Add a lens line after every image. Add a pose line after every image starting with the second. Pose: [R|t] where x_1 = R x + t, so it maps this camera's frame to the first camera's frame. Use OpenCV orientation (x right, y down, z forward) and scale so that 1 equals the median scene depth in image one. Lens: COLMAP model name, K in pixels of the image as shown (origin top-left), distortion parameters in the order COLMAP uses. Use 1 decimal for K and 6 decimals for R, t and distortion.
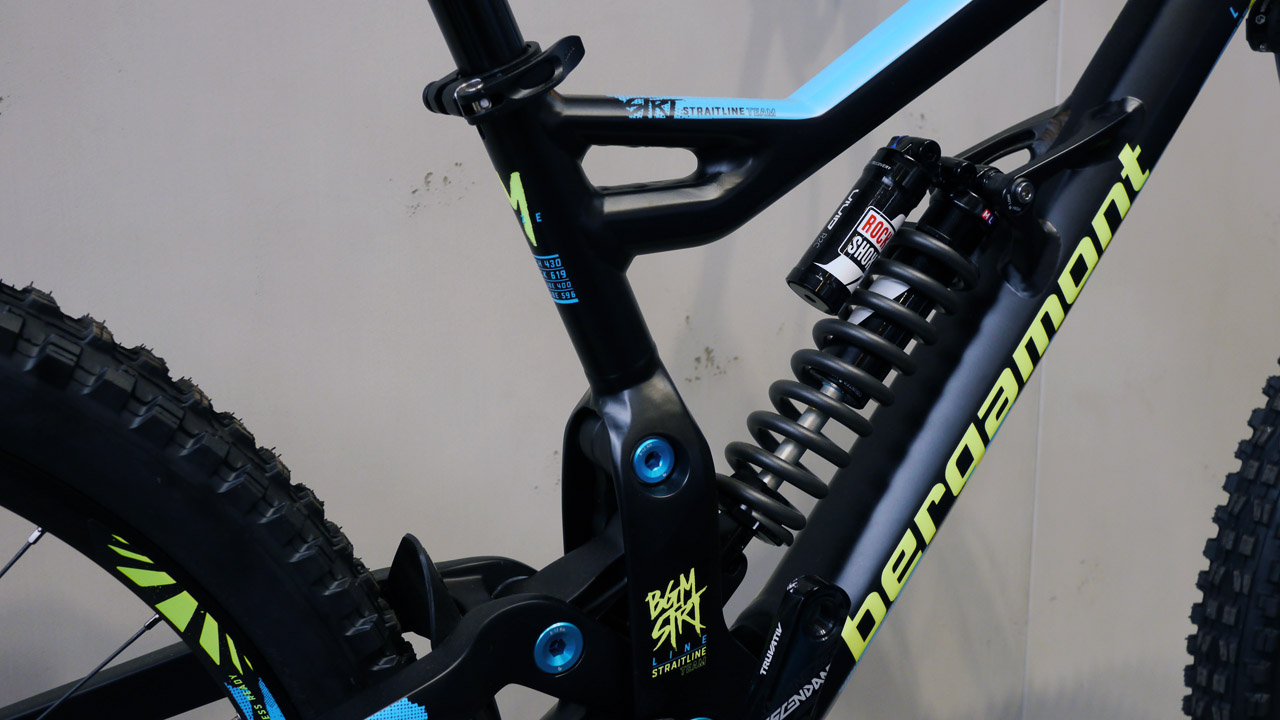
lens RADIAL K [[1372.7, 0, 639.5], [0, 1372.7, 361.8], [0, 0, 1]] dist [-0.011230, 0.000000]
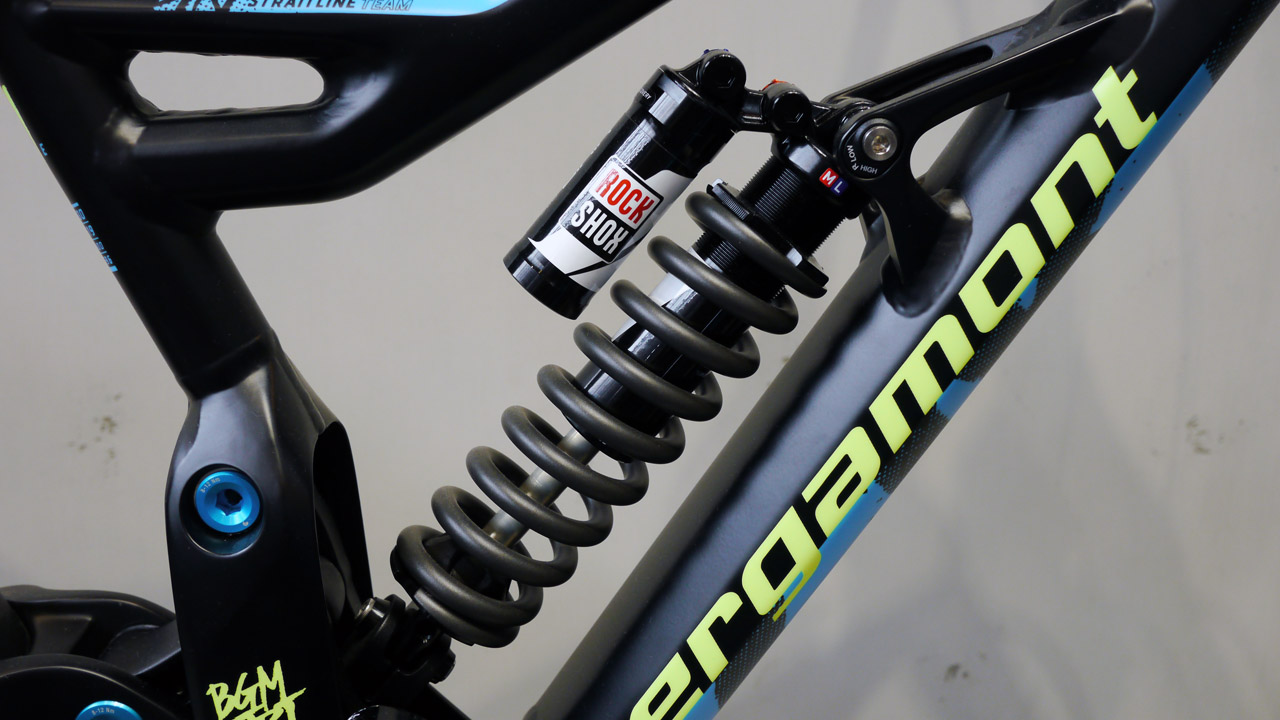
lens RADIAL K [[1372.7, 0, 640.3], [0, 1372.7, 358.3], [0, 0, 1]] dist [-0.011230, 0.000000]
pose [[0.906922, 0.096497, -0.410099, 0.455698], [-0.085240, 0.995312, 0.045693, -0.048929], [0.412585, -0.006483, 0.910896, 0.415580]]
